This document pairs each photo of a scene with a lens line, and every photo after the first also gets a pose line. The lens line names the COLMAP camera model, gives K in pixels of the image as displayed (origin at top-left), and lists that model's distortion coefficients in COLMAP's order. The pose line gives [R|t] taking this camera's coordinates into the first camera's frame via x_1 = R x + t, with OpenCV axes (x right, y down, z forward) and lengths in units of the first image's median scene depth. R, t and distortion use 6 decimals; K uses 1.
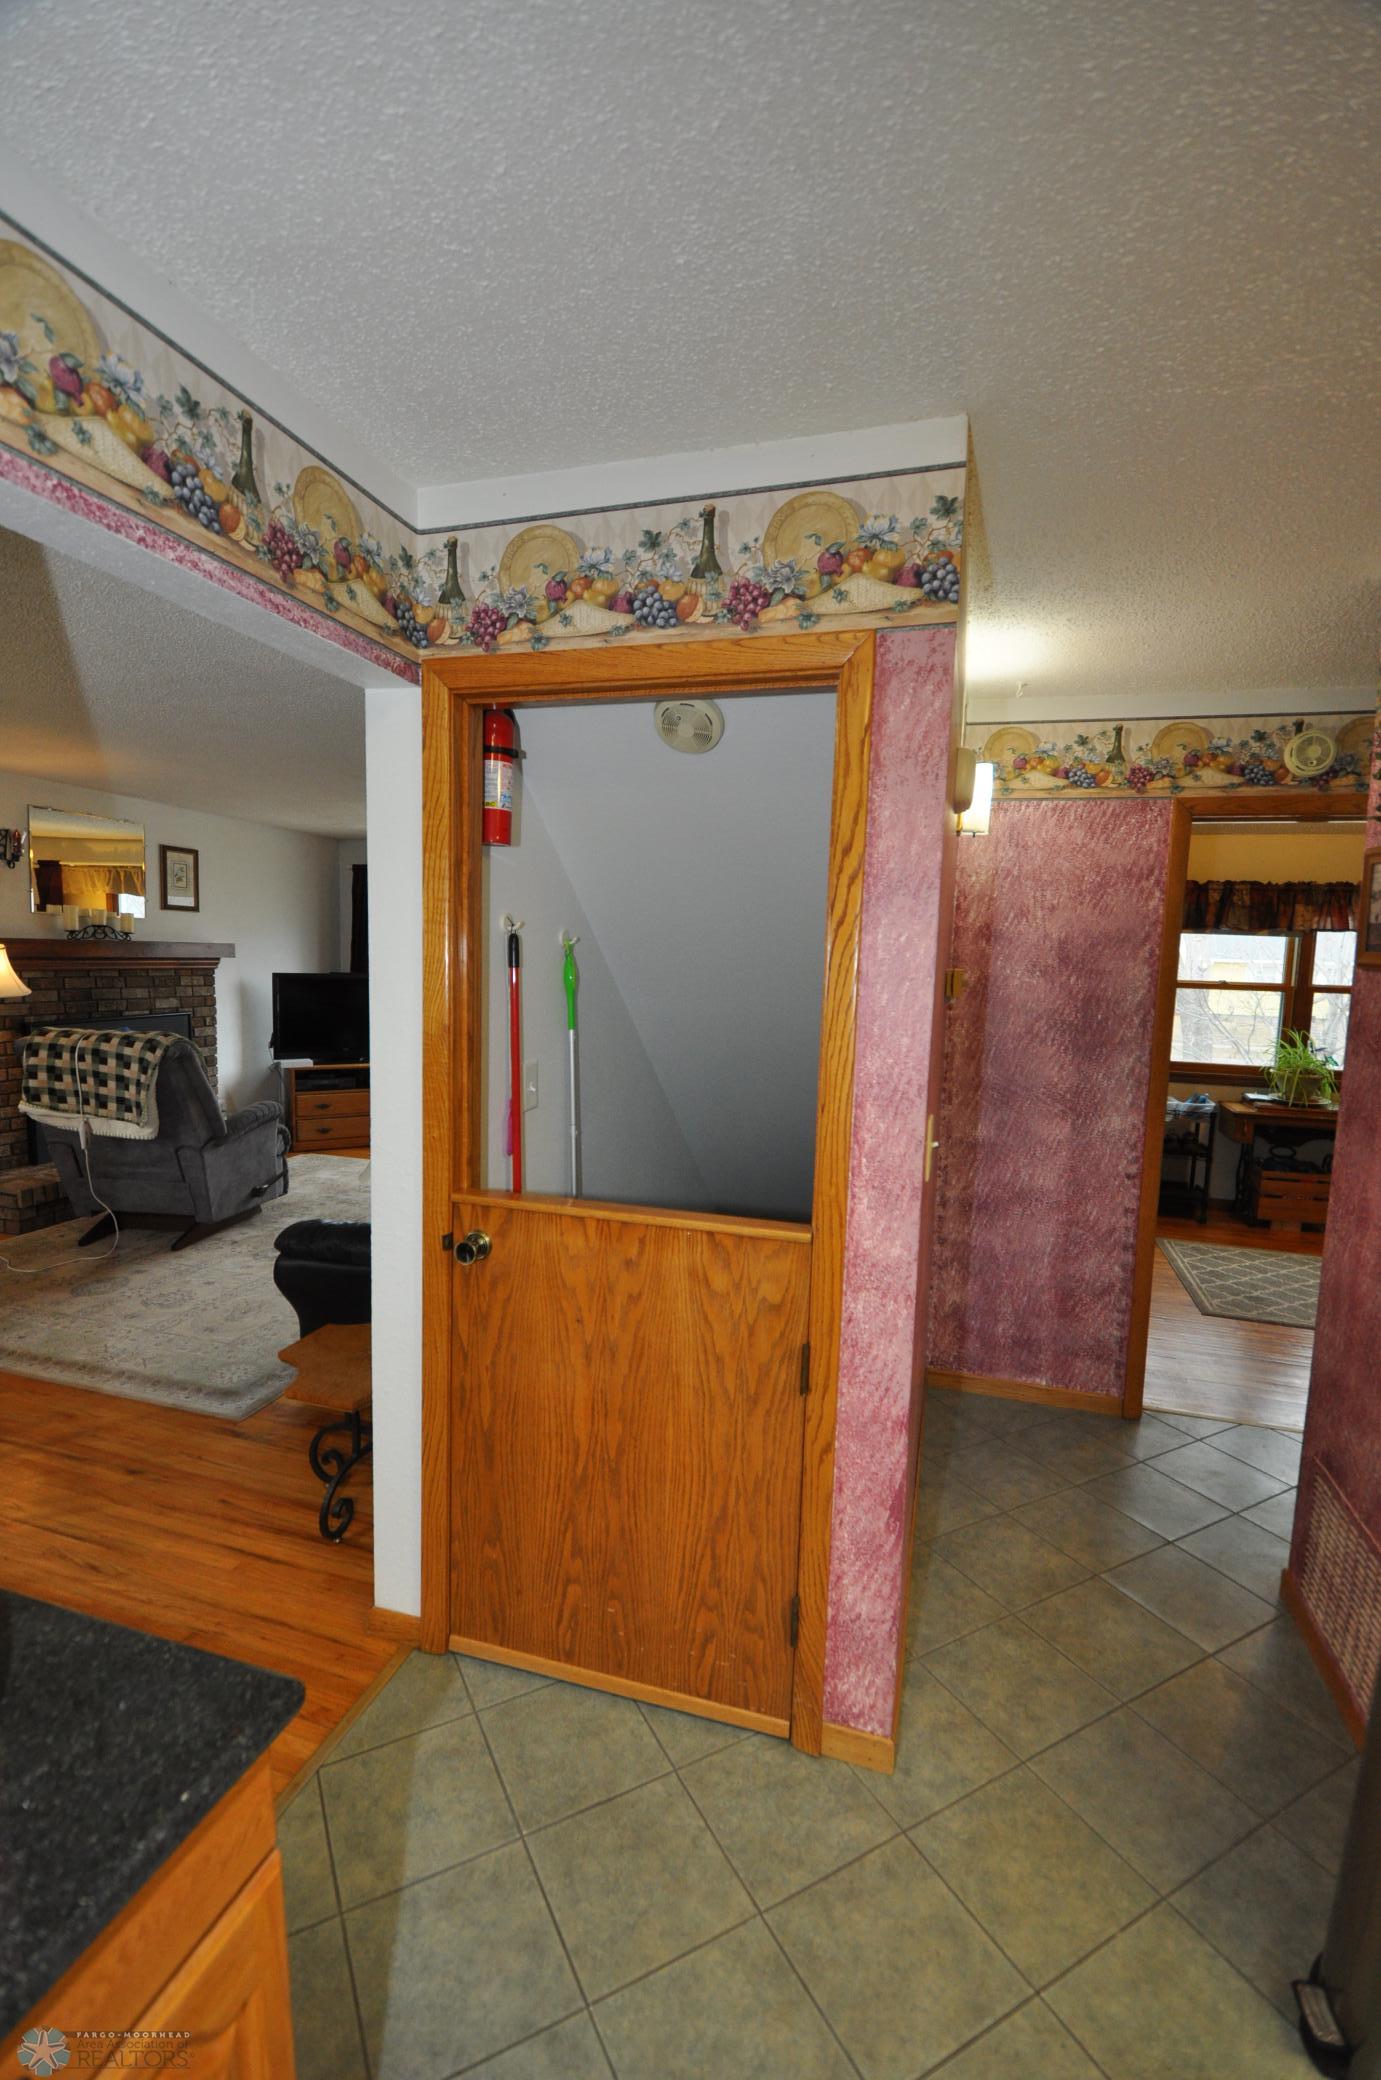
lens RADIAL K [[900.9, 0, 690.5], [0, 900.9, 1040.0], [0, 0, 1]] dist [0.014006, -0.021254]
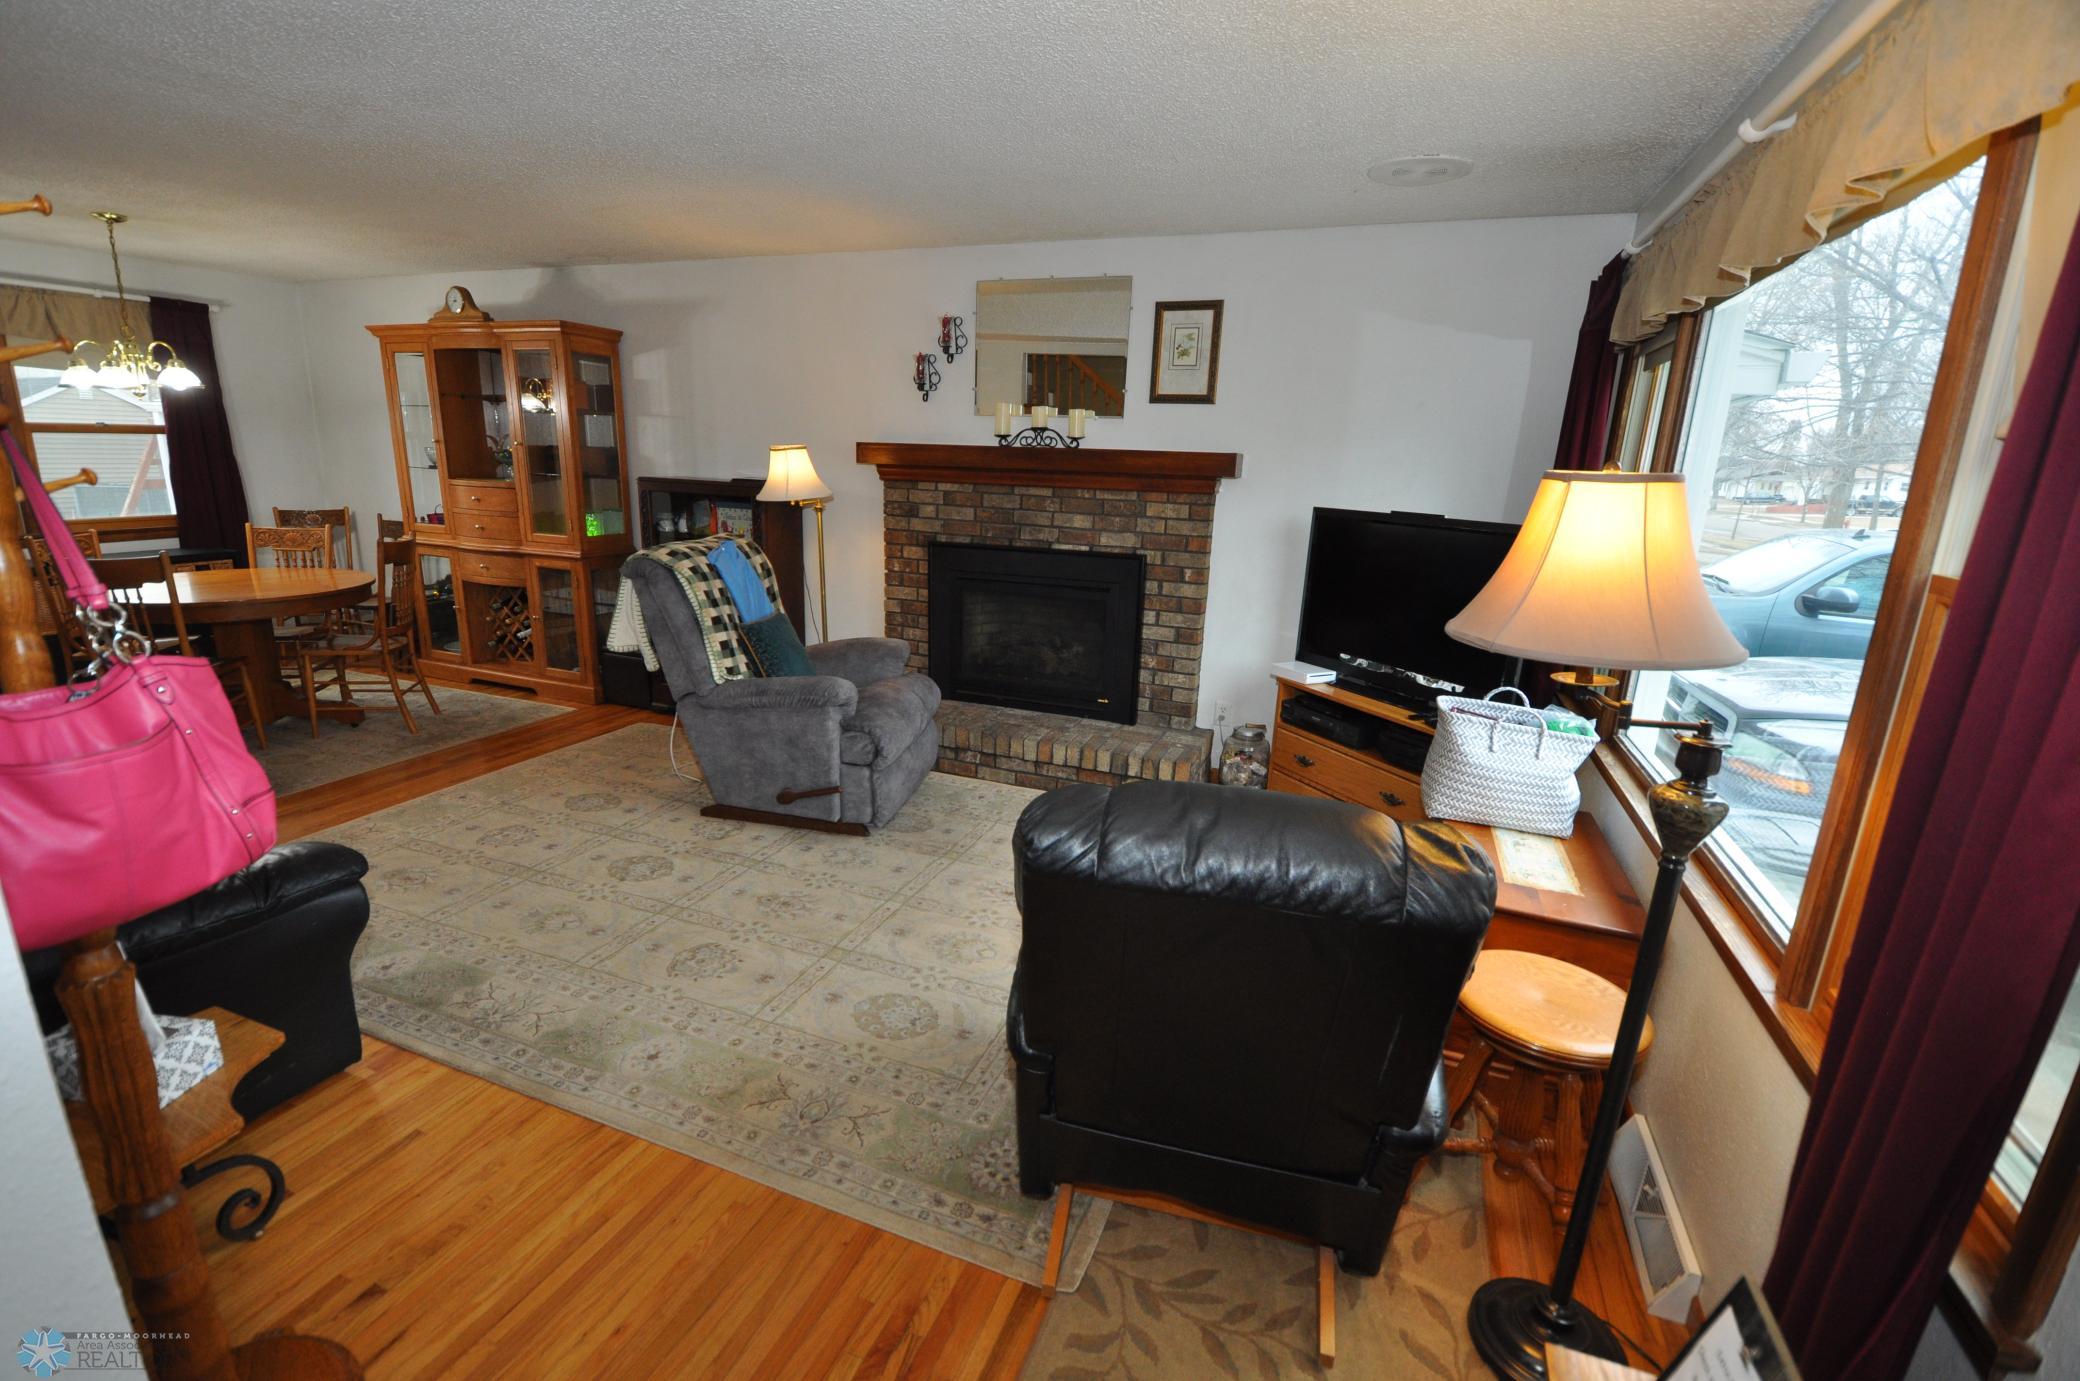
lens RADIAL K [[900.9, 0, 1029.4], [0, 900.9, 695.2], [0, 0, 1]] dist [0.014006, -0.021254]
pose [[-0.085478, 0.224008, -0.970832, 0.133176], [-0.131189, 0.963384, 0.233840, -0.076246], [0.987665, 0.147351, -0.052961, 0.946705]]
